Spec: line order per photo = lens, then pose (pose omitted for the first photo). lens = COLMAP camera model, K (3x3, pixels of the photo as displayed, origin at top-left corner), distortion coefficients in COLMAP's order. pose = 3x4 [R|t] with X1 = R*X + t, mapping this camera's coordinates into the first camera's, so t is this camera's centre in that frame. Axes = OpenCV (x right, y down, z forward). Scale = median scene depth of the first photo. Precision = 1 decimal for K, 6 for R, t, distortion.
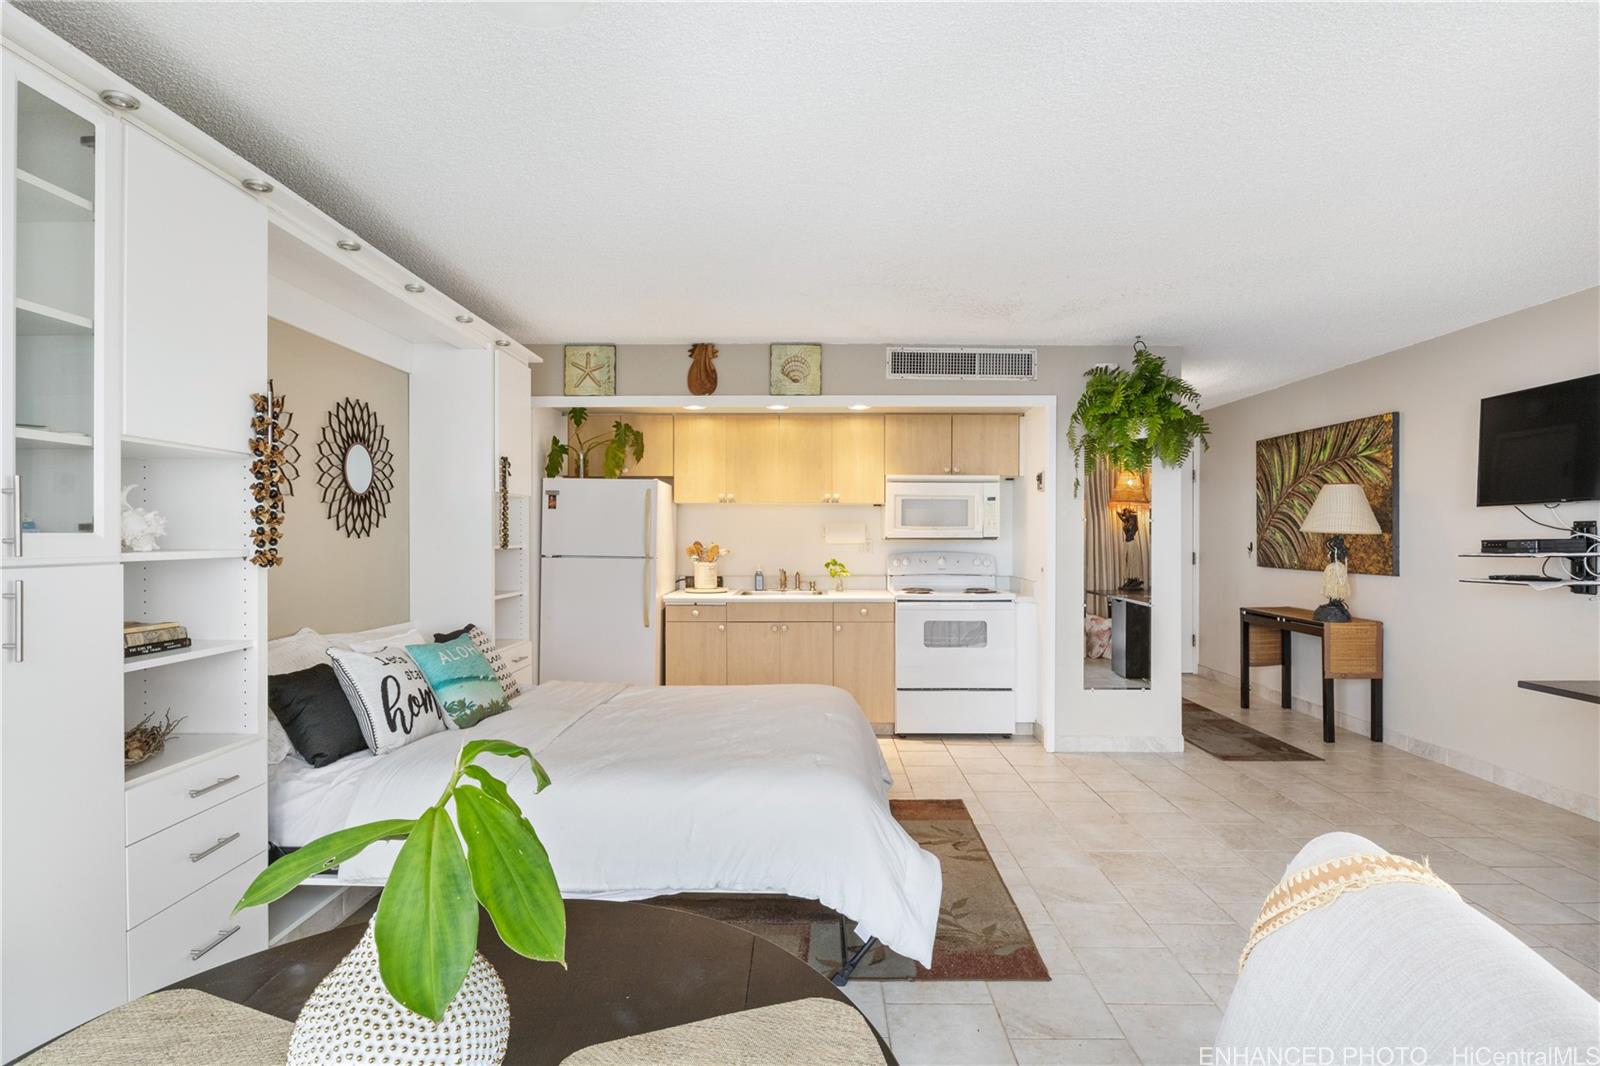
lens RADIAL K [[802.3, 0, 807.2], [0, 802.3, 535.3], [0, 0, 1]] dist [-0.004751, 0.000011]
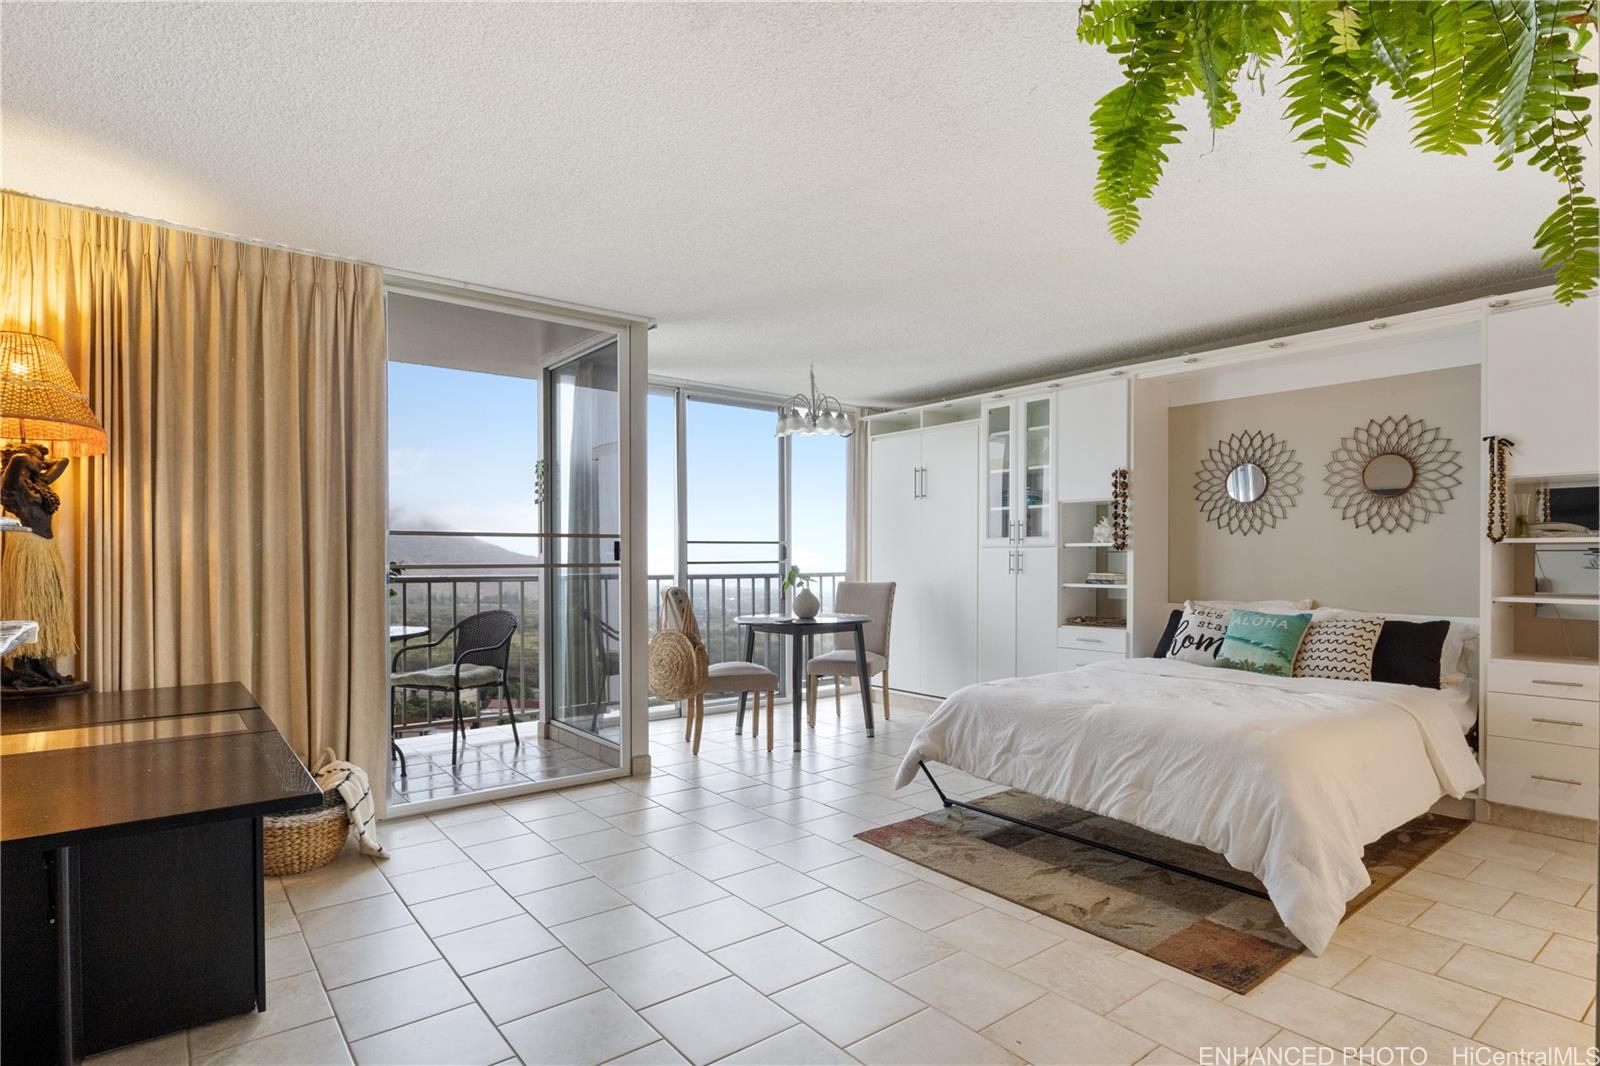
lens RADIAL K [[828.8, 0, 796.1], [0, 828.8, 562.7], [0, 0, 1]] dist [-0.000825, -0.001097]
pose [[-0.782819, 0.003595, -0.622239, 0.608502], [-0.000120, 0.999982, 0.005928, 0.026595], [0.622249, 0.004715, -0.782805, 0.977410]]
